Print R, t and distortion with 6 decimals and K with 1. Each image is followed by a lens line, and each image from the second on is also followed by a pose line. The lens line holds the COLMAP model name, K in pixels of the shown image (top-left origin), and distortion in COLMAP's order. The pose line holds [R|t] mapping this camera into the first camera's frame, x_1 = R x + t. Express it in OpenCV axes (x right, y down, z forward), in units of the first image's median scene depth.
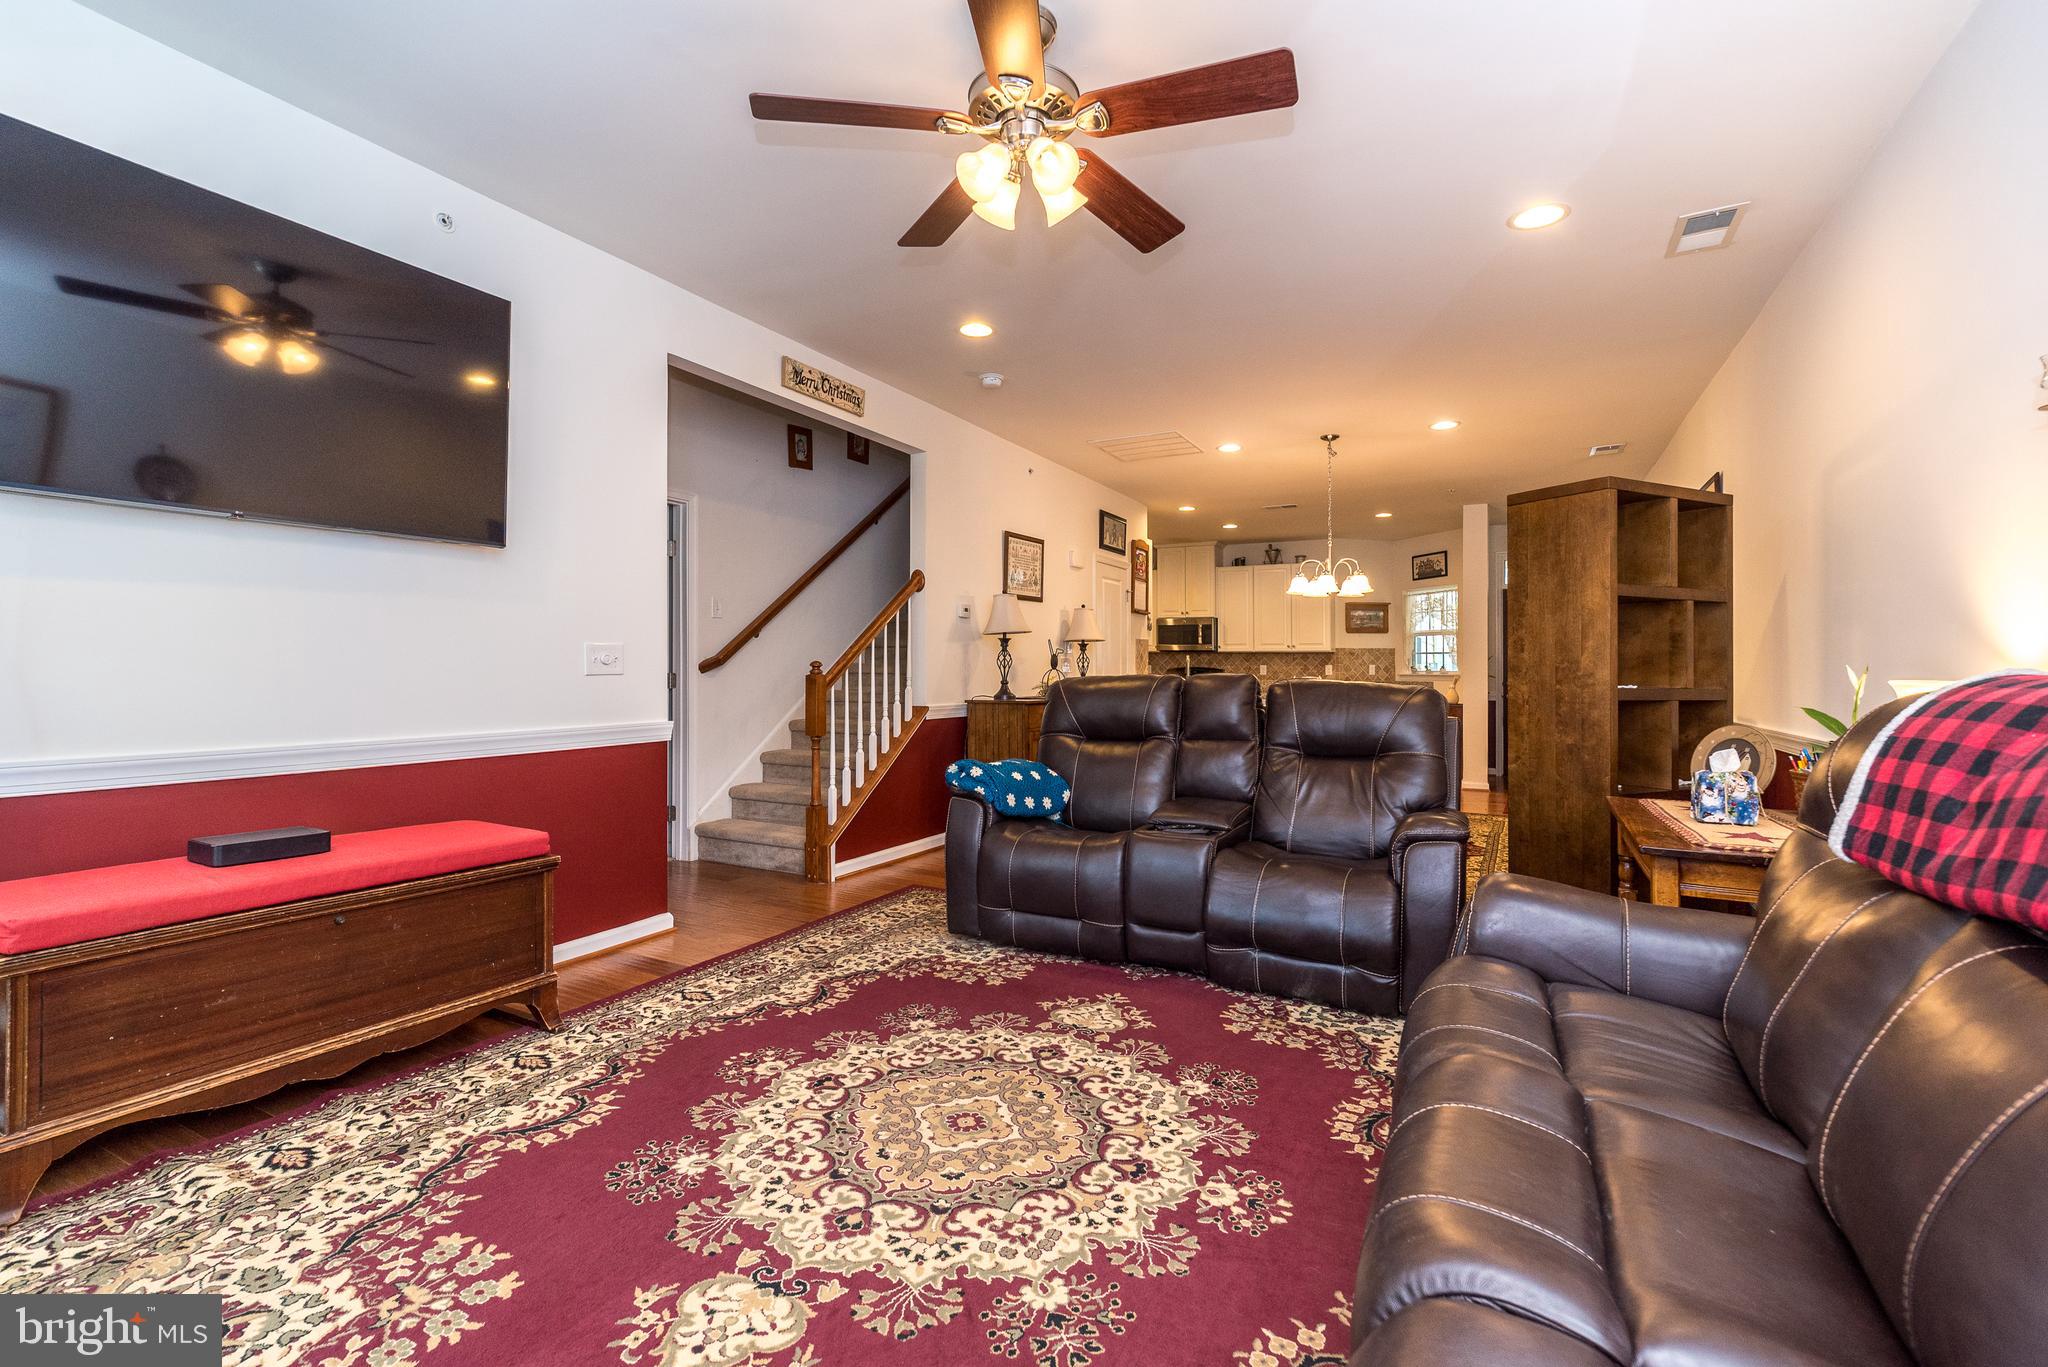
lens RADIAL K [[893.5, 0, 1038.7], [0, 893.5, 675.4], [0, 0, 1]] dist [0.006248, -0.000006]
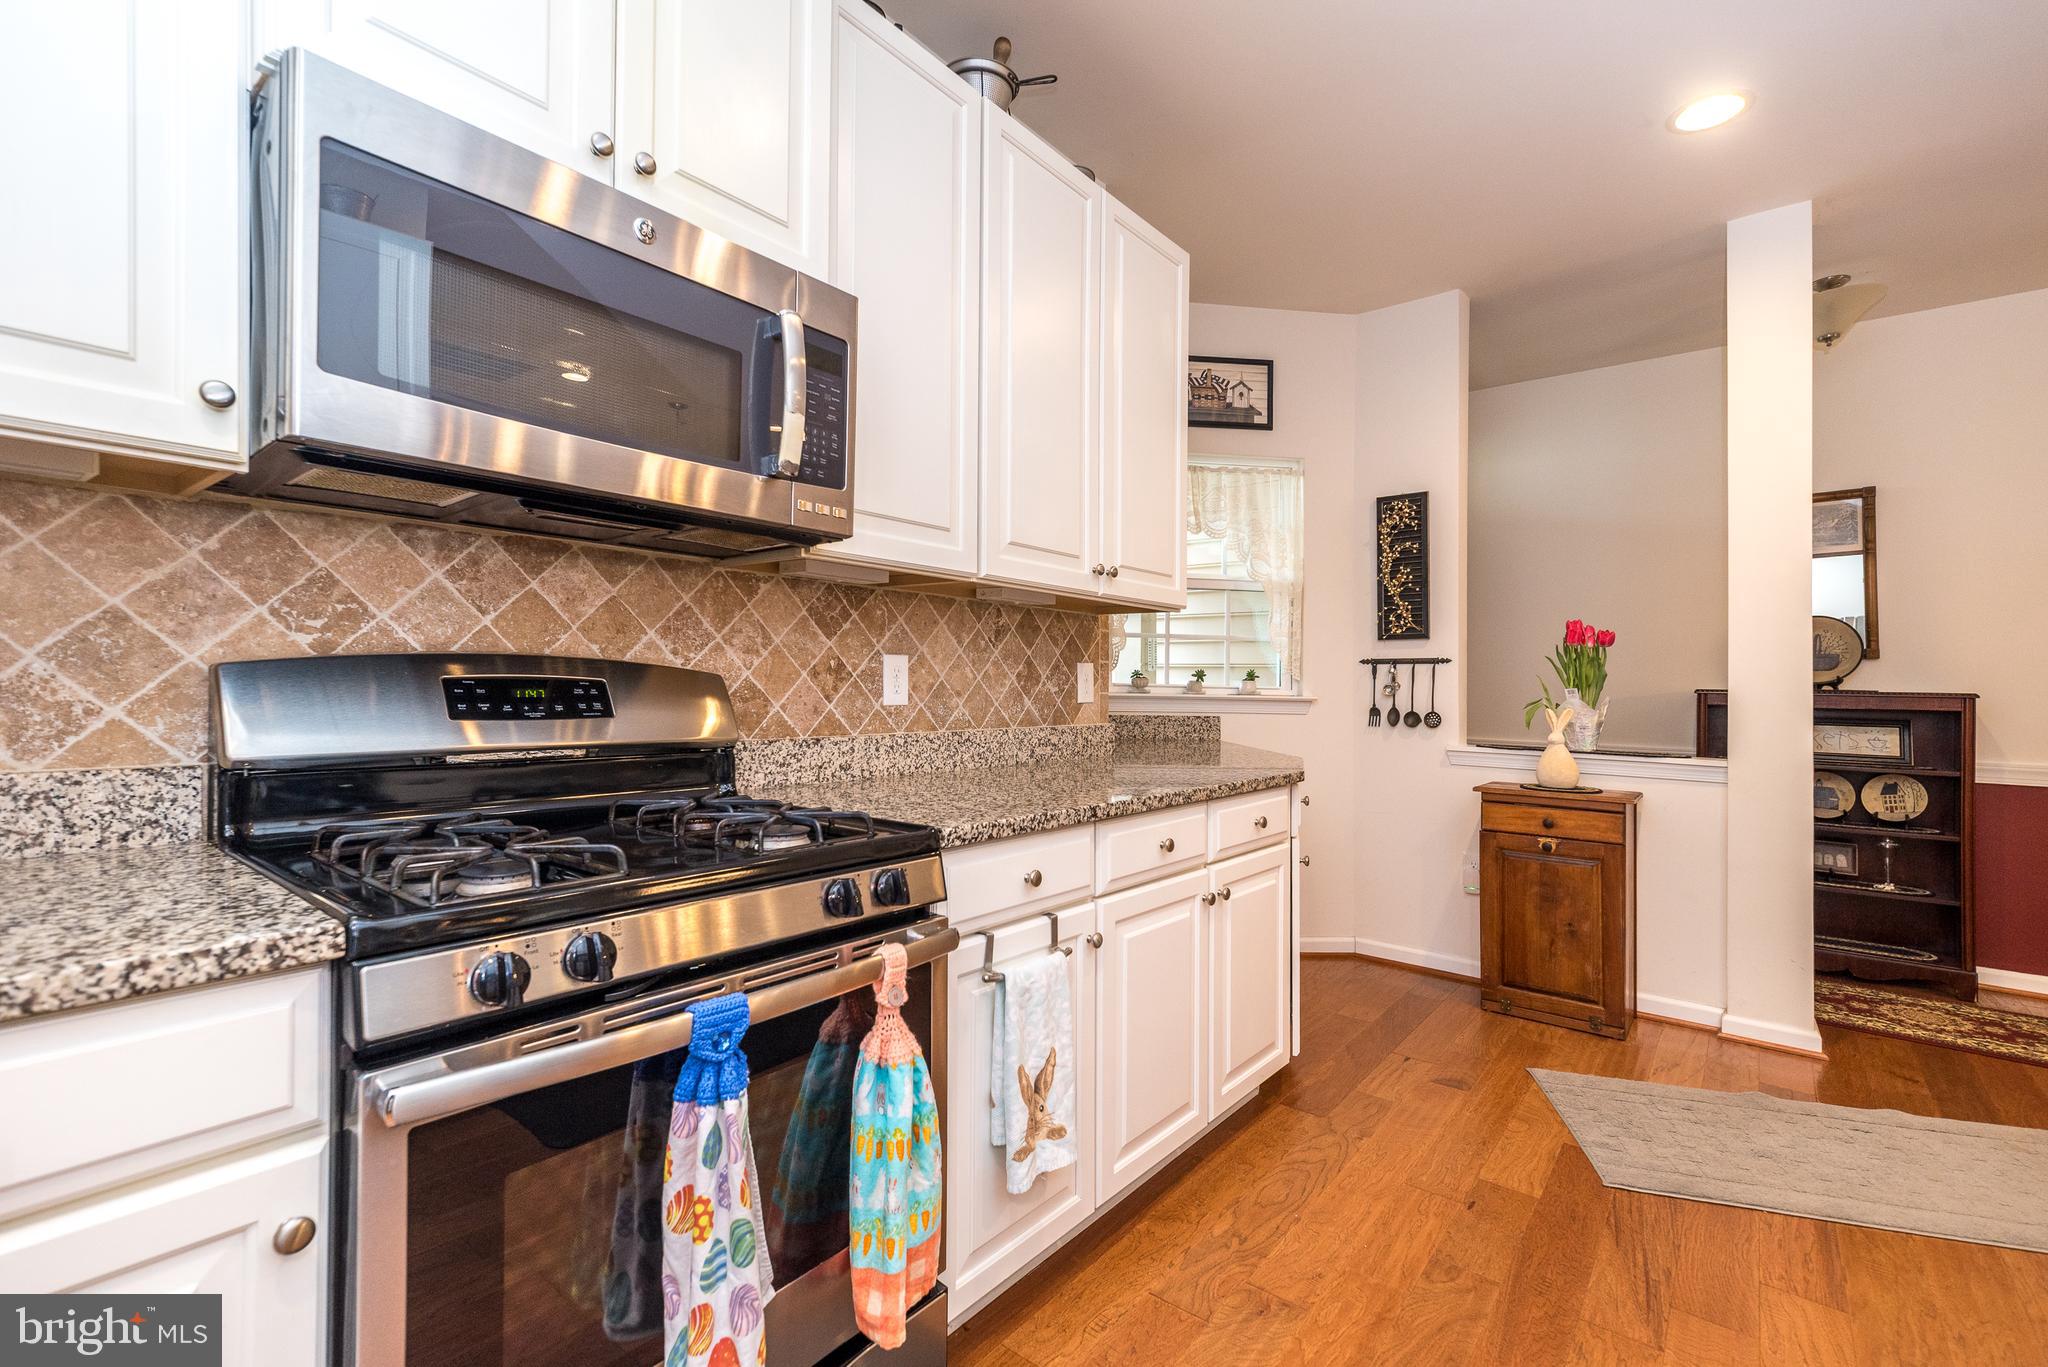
lens RADIAL K [[900.1, 0, 1024.0], [0, 900.1, 683.5], [0, 0, 1]] dist [0.007130, -0.000197]
pose [[0.201878, -0.004218, 0.979402, 0.272499], [-0.009801, 0.999932, 0.006327, -0.029964], [-0.979362, -0.010876, 0.201823, 3.973632]]
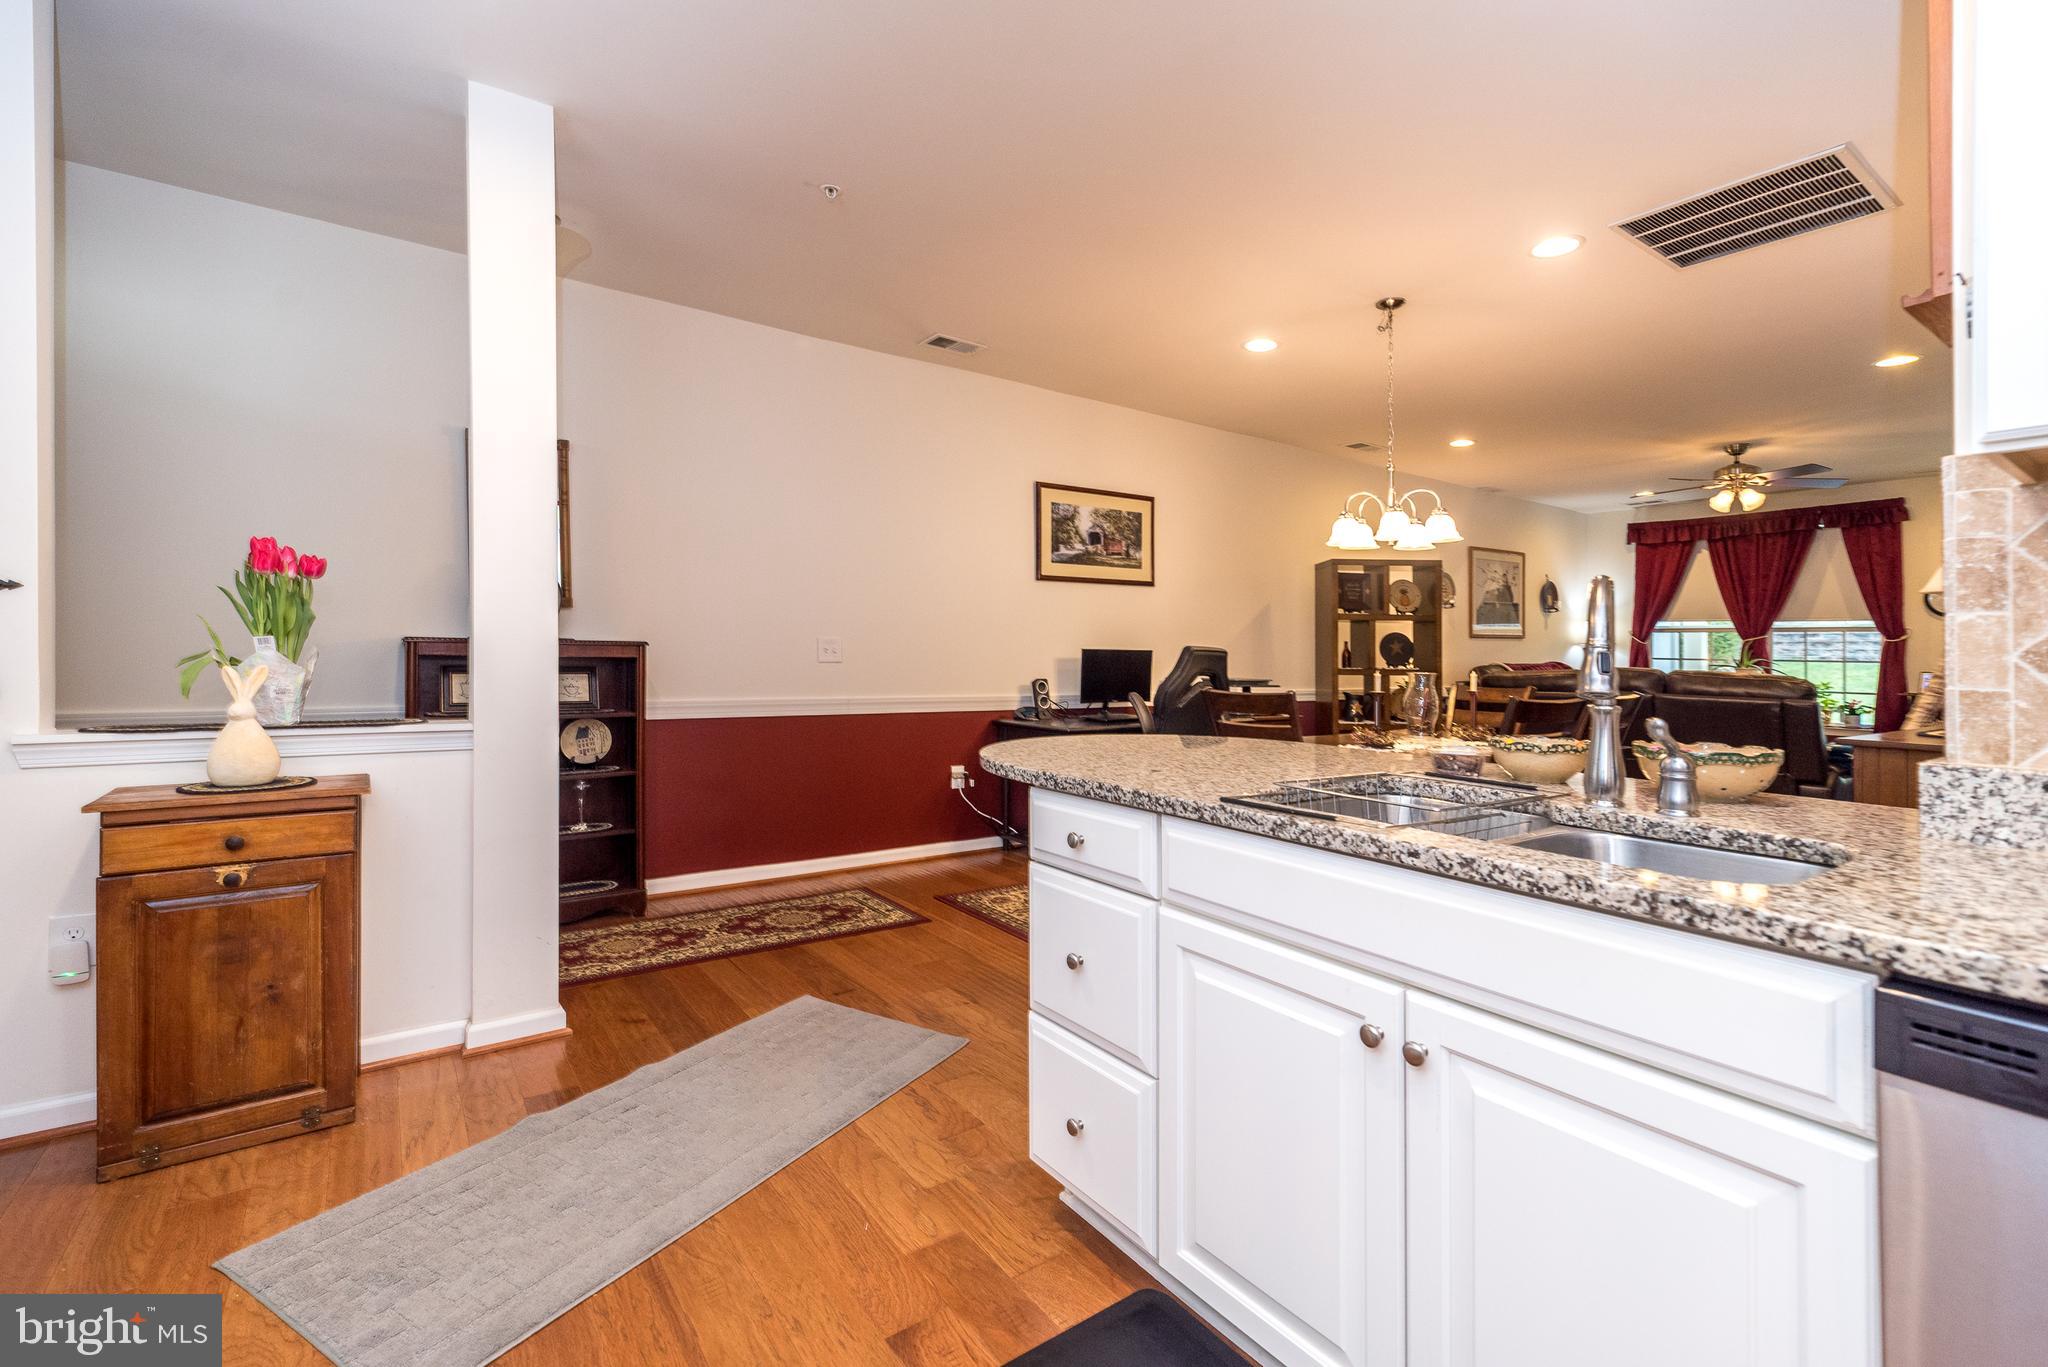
lens RADIAL K [[900.9, 0, 1028.1], [0, 900.9, 646.1], [0, 0, 1]] dist [0.009515, -0.000236]
pose [[-0.895324, -0.019919, 0.444970, 0.607527], [-0.020703, 0.999781, 0.003097, -0.030235], [-0.444934, -0.006440, -0.895540, 3.932335]]
